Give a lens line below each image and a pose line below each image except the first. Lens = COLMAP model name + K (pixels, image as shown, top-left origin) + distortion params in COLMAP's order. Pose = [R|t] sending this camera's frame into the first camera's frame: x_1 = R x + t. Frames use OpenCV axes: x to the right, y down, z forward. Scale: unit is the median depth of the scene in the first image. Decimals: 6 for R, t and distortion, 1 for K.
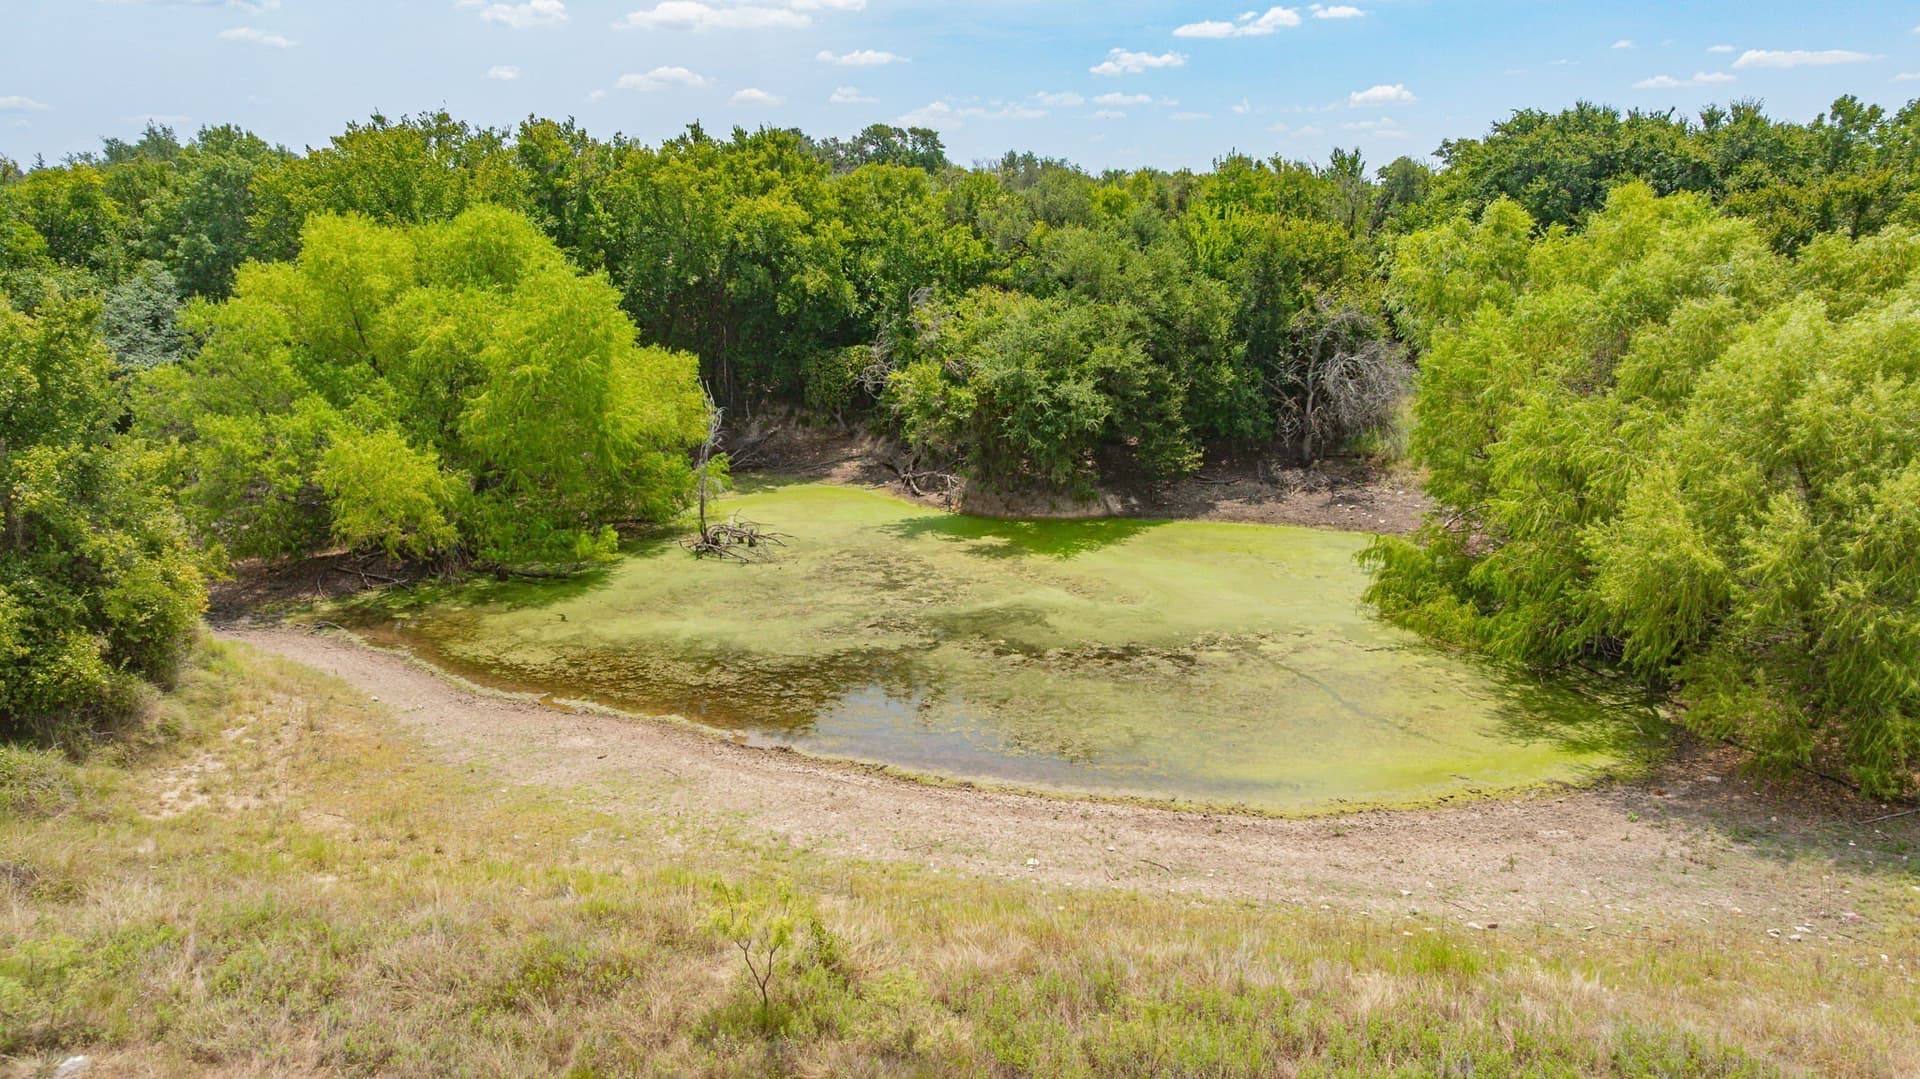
lens RADIAL K [[1349.2, 0, 975.8], [0, 1349.2, 533.2], [0, 0, 1]] dist [-0.017685, 0.030659]
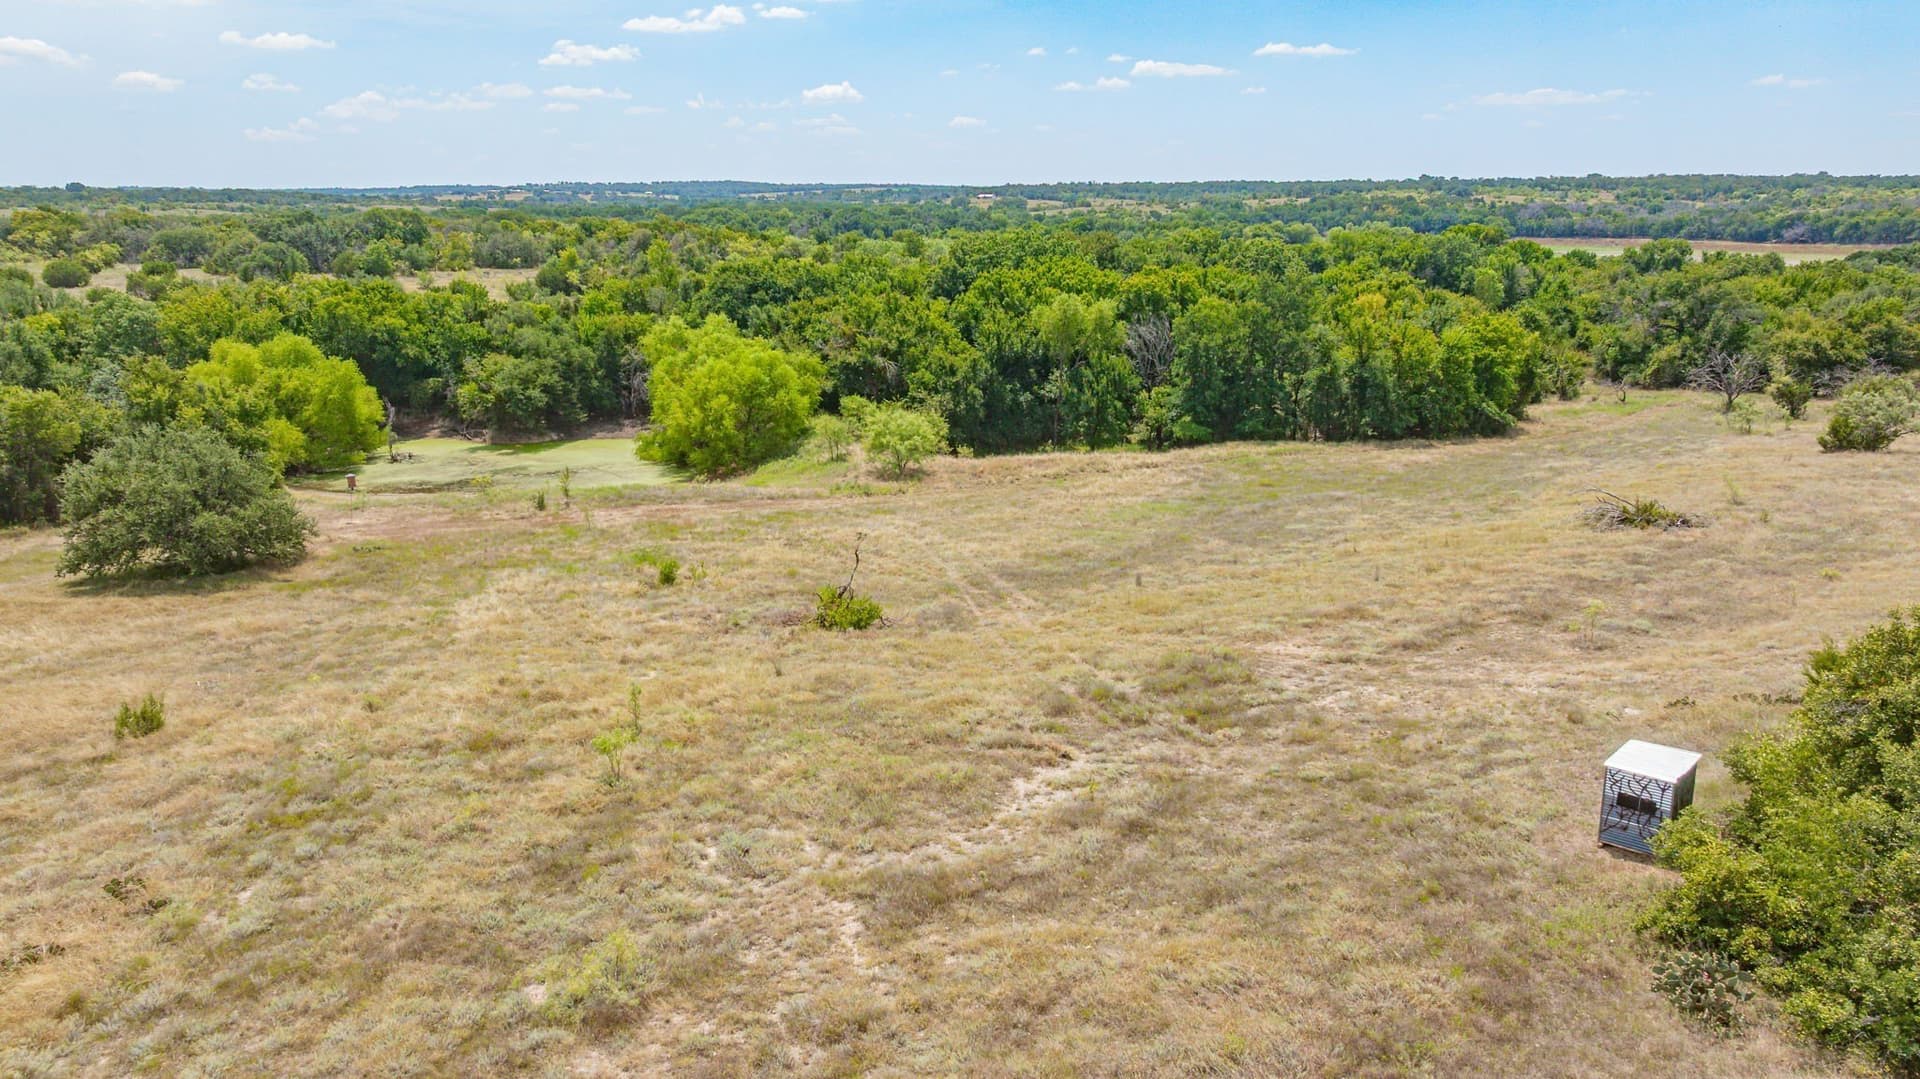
lens RADIAL K [[1349.2, 0, 957.5], [0, 1349.2, 536.9], [0, 0, 1]] dist [-0.017685, 0.030659]
pose [[0.933108, -0.092403, 0.347521, -0.101665], [0.089622, 0.995684, 0.024104, 0.200409], [-0.348249, 0.008654, 0.937362, -1.894736]]
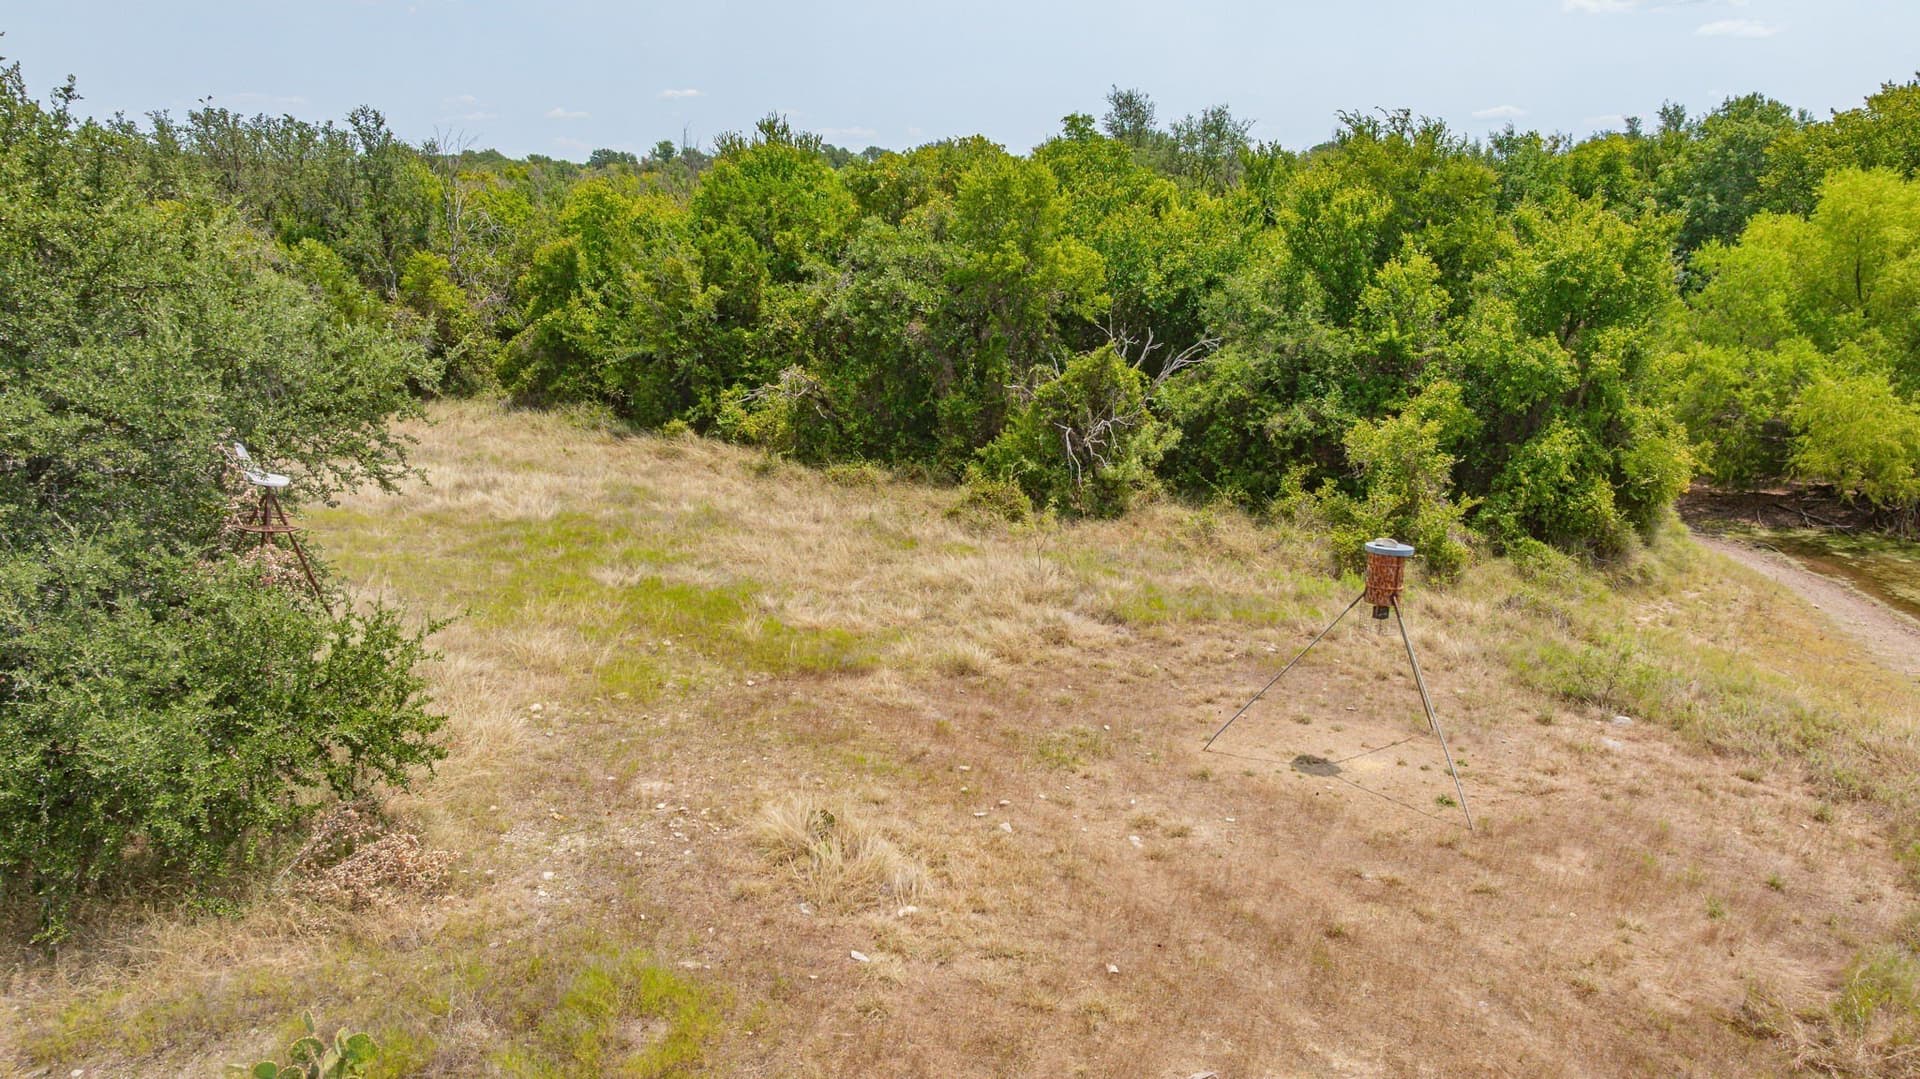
lens RADIAL K [[1349.2, 0, 948.1], [0, 1349.2, 547.1], [0, 0, 1]] dist [-0.017685, 0.030659]
pose [[0.565592, 0.206661, -0.798371, 0.004268], [-0.196995, 0.973923, 0.112546, 0.063961], [0.800811, 0.093620, 0.591555, -0.128238]]
